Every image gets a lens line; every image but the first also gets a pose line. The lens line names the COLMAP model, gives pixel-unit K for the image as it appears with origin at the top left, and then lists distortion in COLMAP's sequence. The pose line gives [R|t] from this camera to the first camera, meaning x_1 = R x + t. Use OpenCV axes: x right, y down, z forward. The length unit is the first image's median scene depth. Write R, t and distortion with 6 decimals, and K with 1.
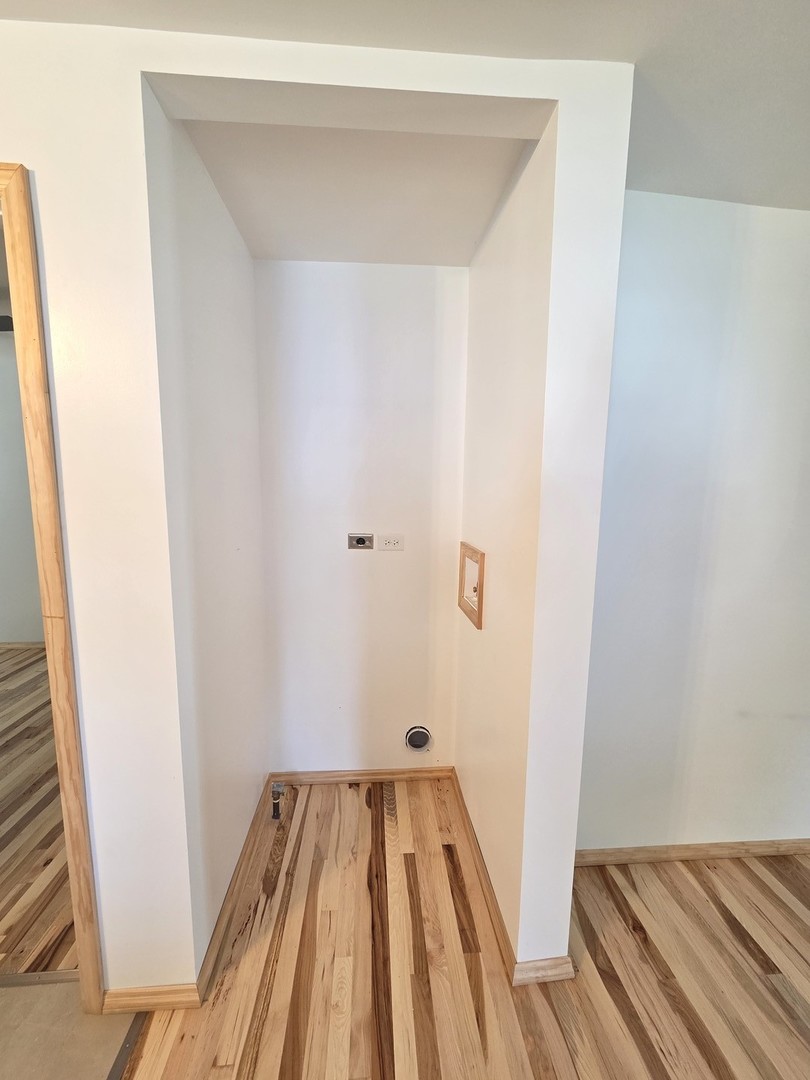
lens RADIAL K [[432.5, 0, 401.1], [0, 432.5, 542.3], [0, 0, 1]] dist [0.001532, 0.000121]
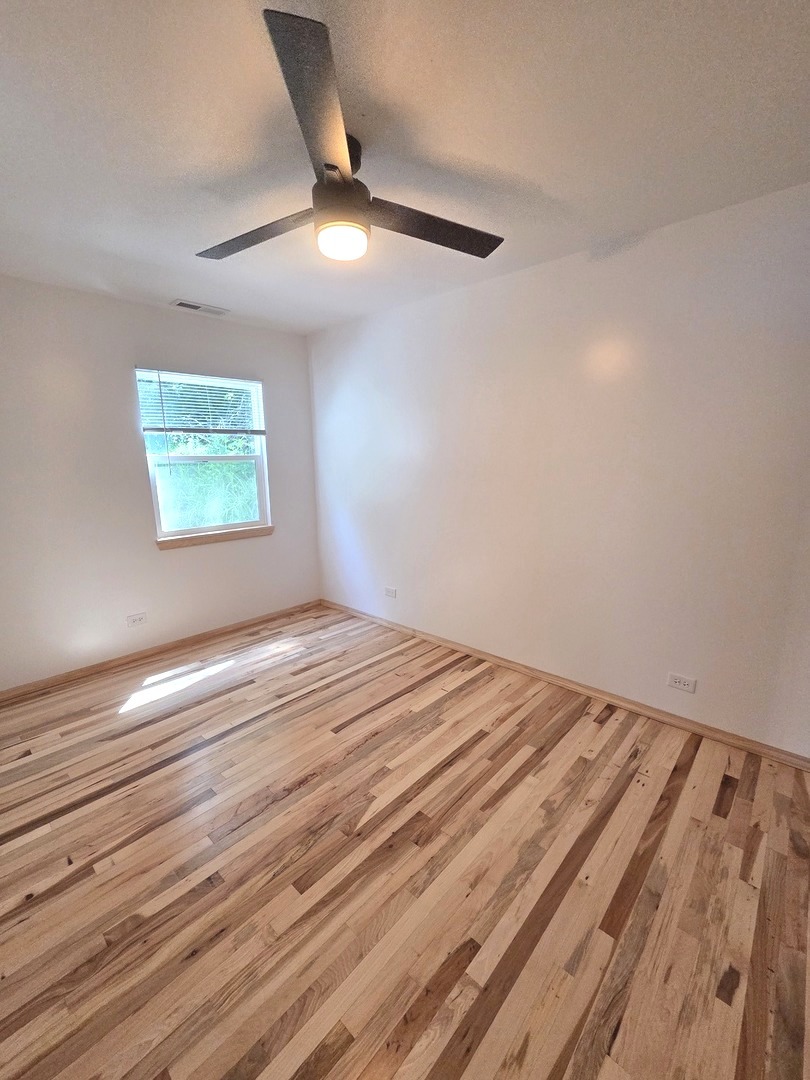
lens RADIAL K [[432.5, 0, 405.3], [0, 432.5, 539.7], [0, 0, 1]] dist [0.001532, 0.000121]
pose [[0.675266, 0.128111, -0.726363, -0.426043], [-0.089722, 0.991754, 0.091508, -0.046035], [0.732097, 0.003379, 0.681192, 0.504413]]
